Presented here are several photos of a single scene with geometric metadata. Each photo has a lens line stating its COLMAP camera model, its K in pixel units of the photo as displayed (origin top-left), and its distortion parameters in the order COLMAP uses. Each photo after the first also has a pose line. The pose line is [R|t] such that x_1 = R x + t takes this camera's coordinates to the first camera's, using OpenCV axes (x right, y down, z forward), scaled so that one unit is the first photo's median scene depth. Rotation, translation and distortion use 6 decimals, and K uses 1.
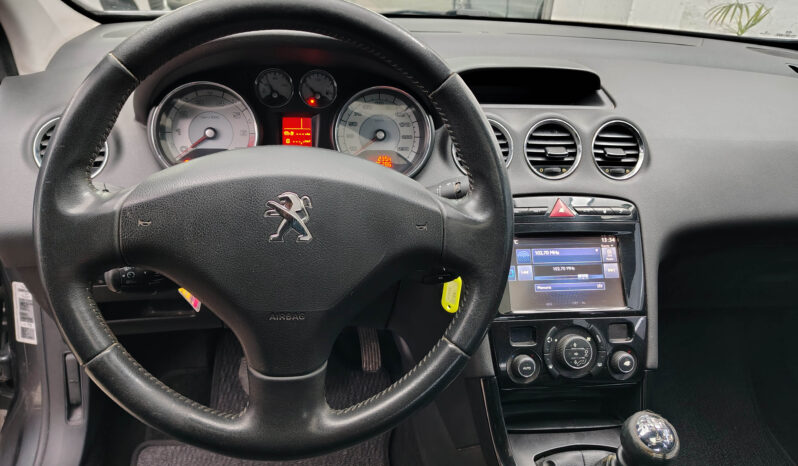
lens RADIAL K [[569.6, 0, 399.0], [0, 569.6, 233.0], [0, 0, 1]] dist [0.078277, -0.107136]
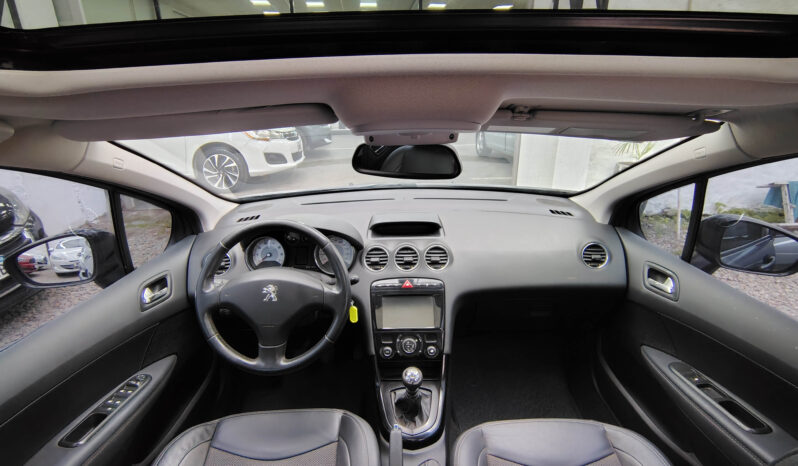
lens RADIAL K [[383.8, 0, 399.0], [0, 383.8, 233.0], [0, 0, 1]] dist [-0.001205, 0.000115]
pose [[0.988244, -0.022612, -0.151204, 0.505148], [0.003608, 0.992176, -0.124791, -0.054975], [0.152843, 0.122779, 0.980594, -0.598482]]
